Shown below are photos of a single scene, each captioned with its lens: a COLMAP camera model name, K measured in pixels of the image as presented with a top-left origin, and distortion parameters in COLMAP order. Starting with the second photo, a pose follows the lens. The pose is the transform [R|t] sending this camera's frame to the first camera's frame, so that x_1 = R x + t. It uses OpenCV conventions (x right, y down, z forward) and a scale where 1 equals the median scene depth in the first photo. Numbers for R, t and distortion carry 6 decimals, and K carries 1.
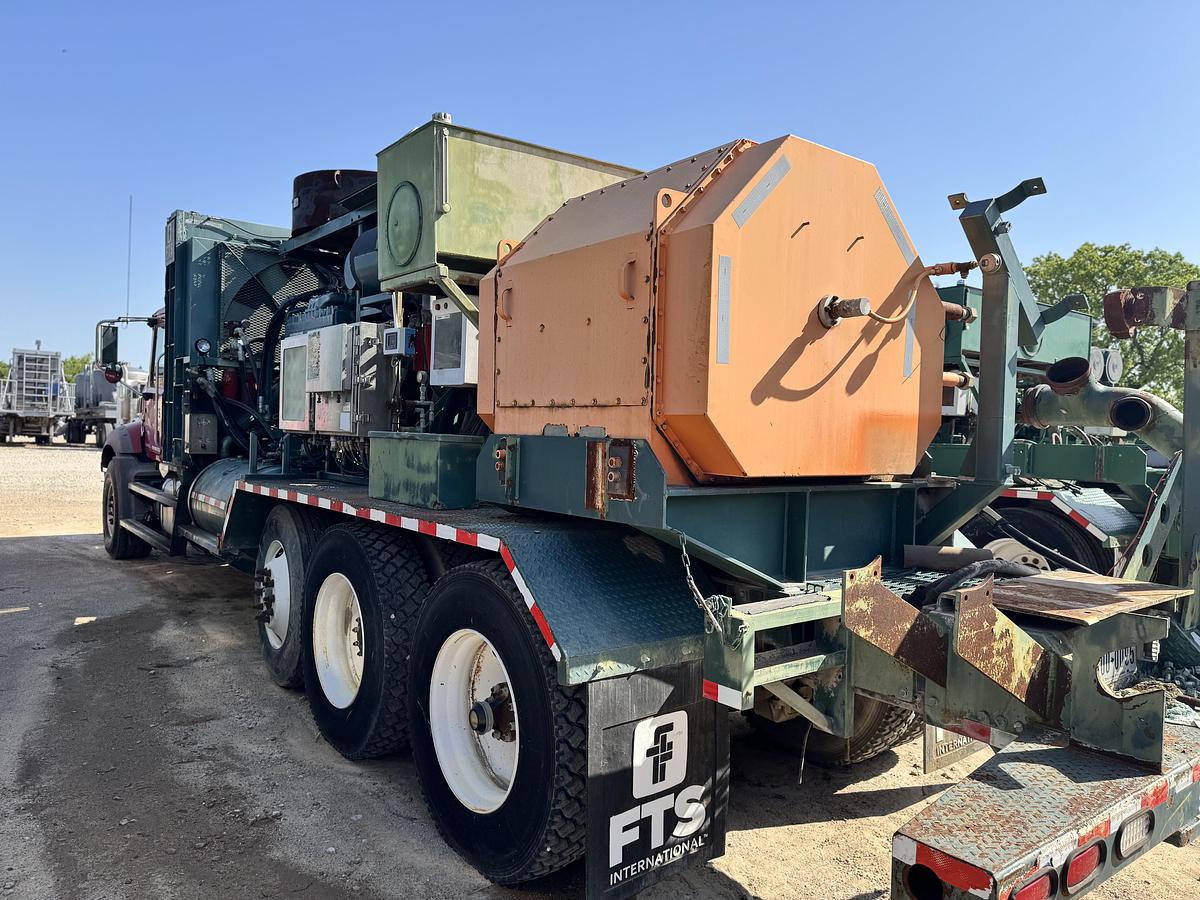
lens RADIAL K [[844.1, 0, 600.0], [0, 844.1, 452.1], [0, 0, 1]] dist [0.044436, -0.057524]
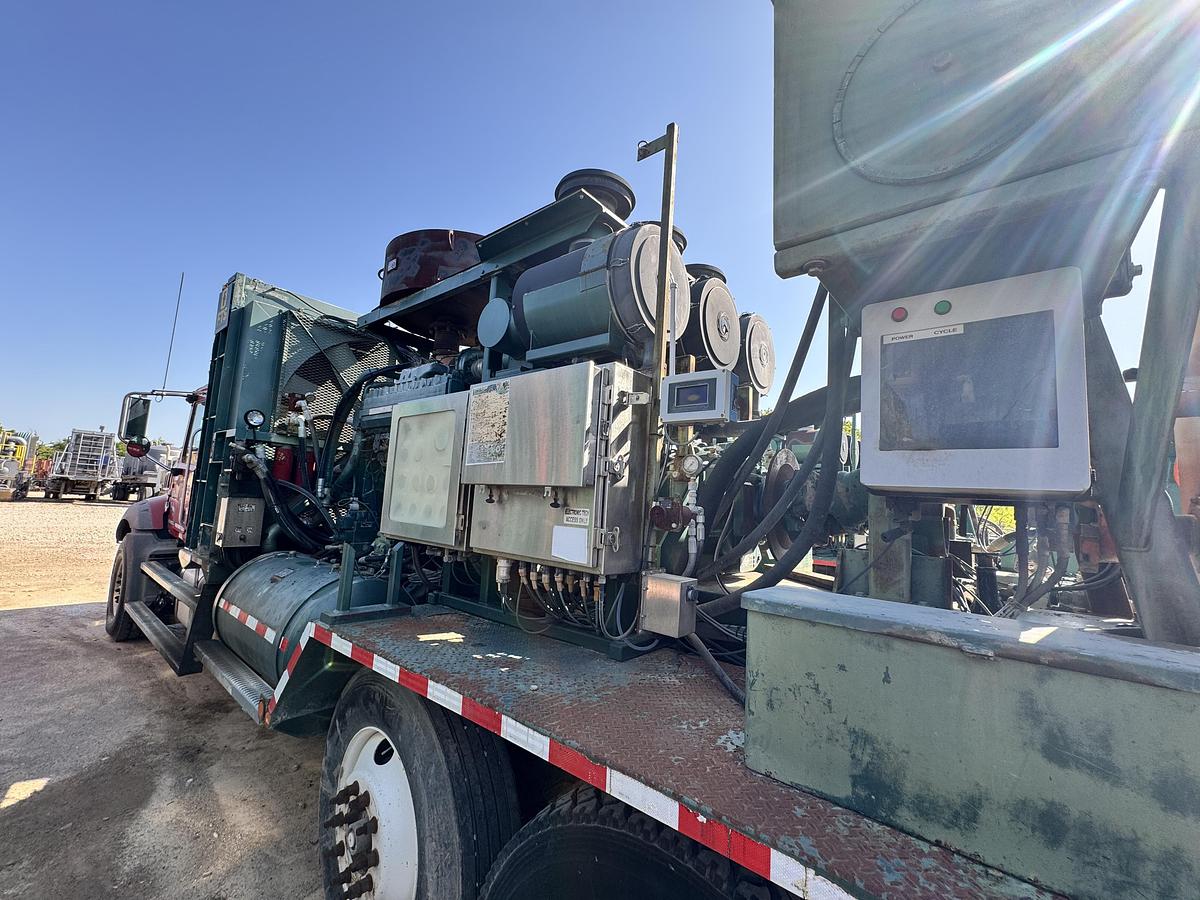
lens RADIAL K [[486.7, 0, 607.5], [0, 486.7, 452.1], [0, 0, 1]] dist [0.002631, 0.000110]
pose [[0.974390, 0.045779, 0.220156, -0.208915], [-0.018526, 0.992072, -0.124296, -0.033378], [-0.224100, 0.117034, 0.967513, 0.413263]]
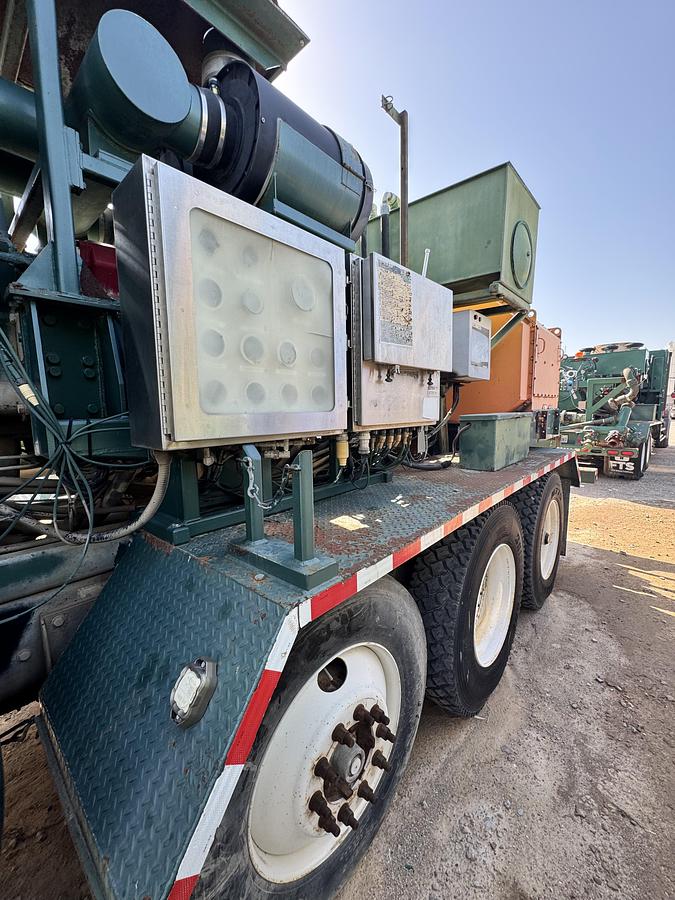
lens RADIAL K [[365.0, 0, 338.7], [0, 365.0, 446.7], [0, 0, 1]] dist [0.002631, 0.000110]
pose [[-0.191077, -0.133719, 0.972424, -0.394440], [0.029809, 0.989430, 0.141915, -0.031252], [-0.981122, 0.056104, -0.185071, 0.711258]]
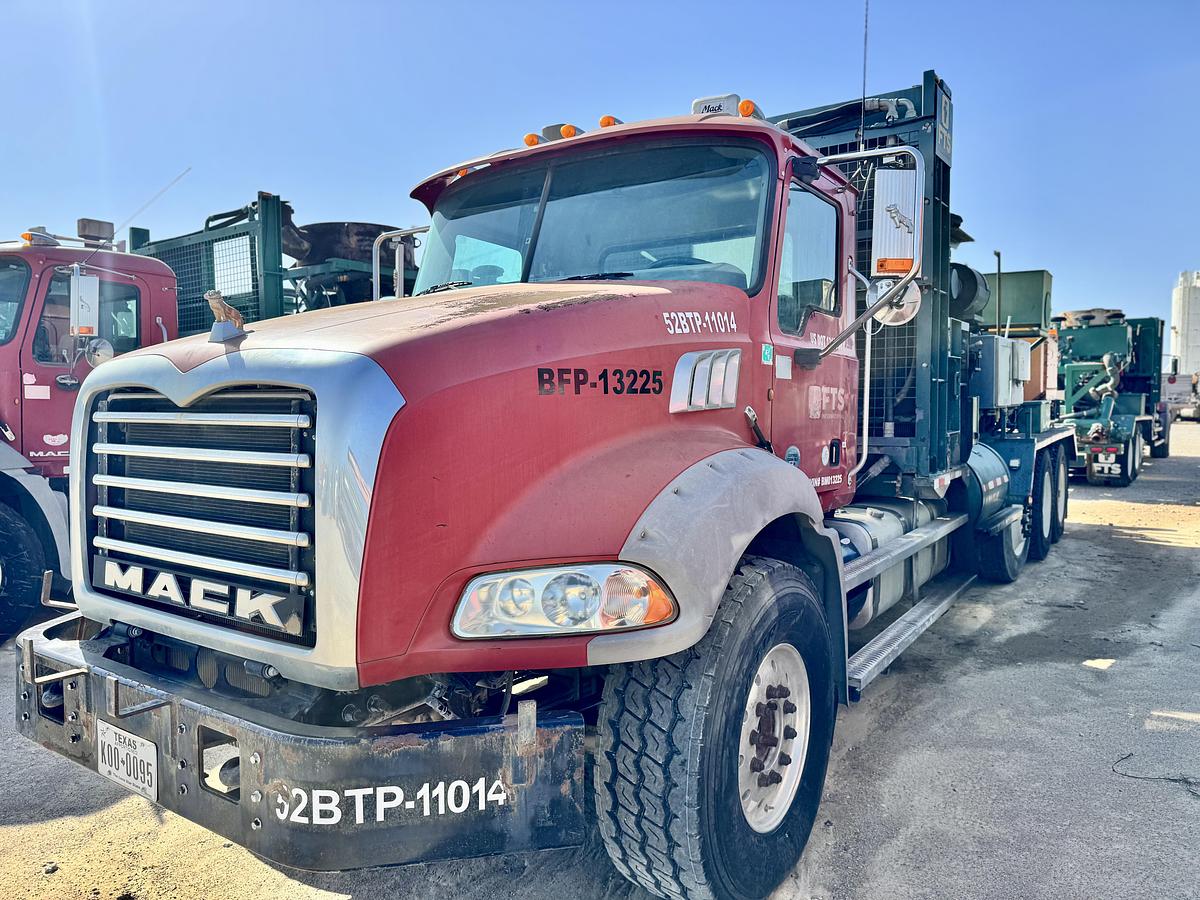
lens RADIAL K [[842.3, 0, 634.7], [0, 842.3, 437.1], [0, 0, 1]] dist [0.022447, -0.010622]
pose [[-0.336884, -0.072106, 0.938781, -1.076268], [0.023710, 0.996097, 0.085017, -0.076812], [-0.941248, 0.050899, -0.333859, 1.485455]]
